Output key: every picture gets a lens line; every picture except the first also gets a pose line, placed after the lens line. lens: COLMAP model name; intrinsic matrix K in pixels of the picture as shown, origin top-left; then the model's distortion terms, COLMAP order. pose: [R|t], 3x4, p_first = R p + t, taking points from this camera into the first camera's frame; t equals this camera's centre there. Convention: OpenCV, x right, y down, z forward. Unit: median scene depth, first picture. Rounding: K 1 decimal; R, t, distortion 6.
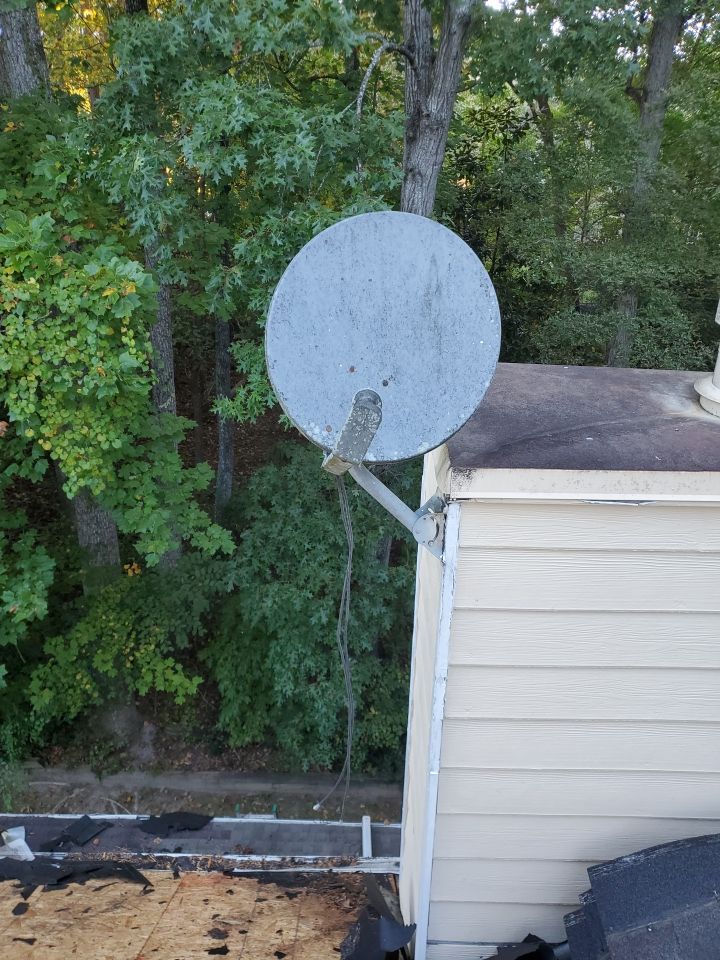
lens RADIAL K [[741.7, 0, 360.0], [0, 741.7, 480.0], [0, 0, 1]] dist [0.038593, 0.000894]
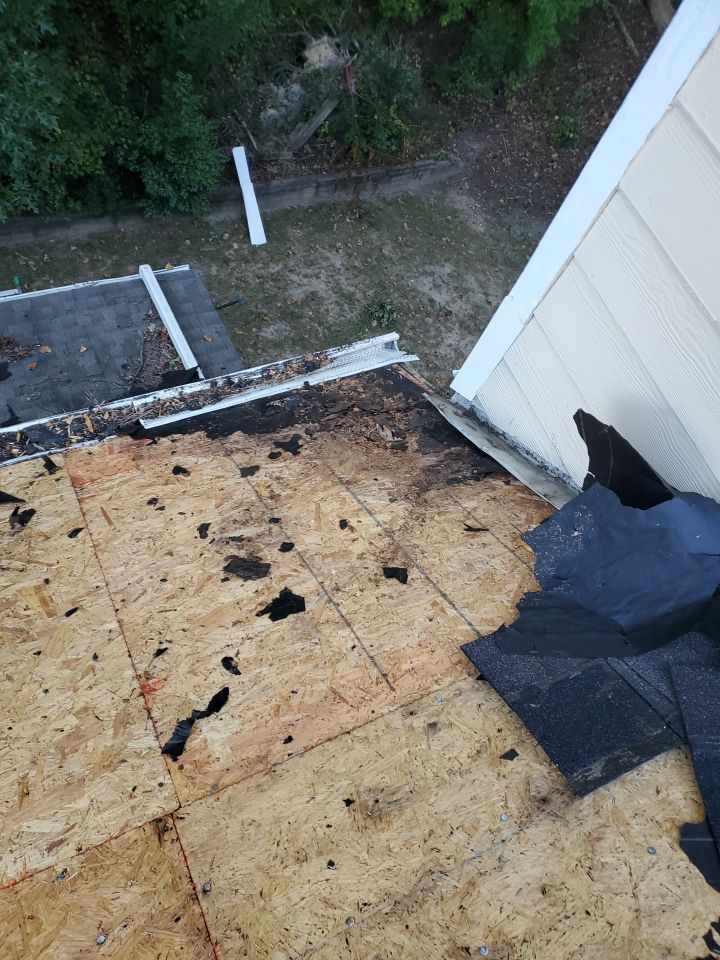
lens RADIAL K [[716.4, 0, 360.0], [0, 716.4, 480.0], [0, 0, 1]] dist [-0.010104, -0.009617]
pose [[0.889314, -0.300314, 0.344865, -0.114355], [-0.026367, 0.719209, 0.694293, 0.089542], [-0.456536, -0.626538, 0.631684, 0.290504]]
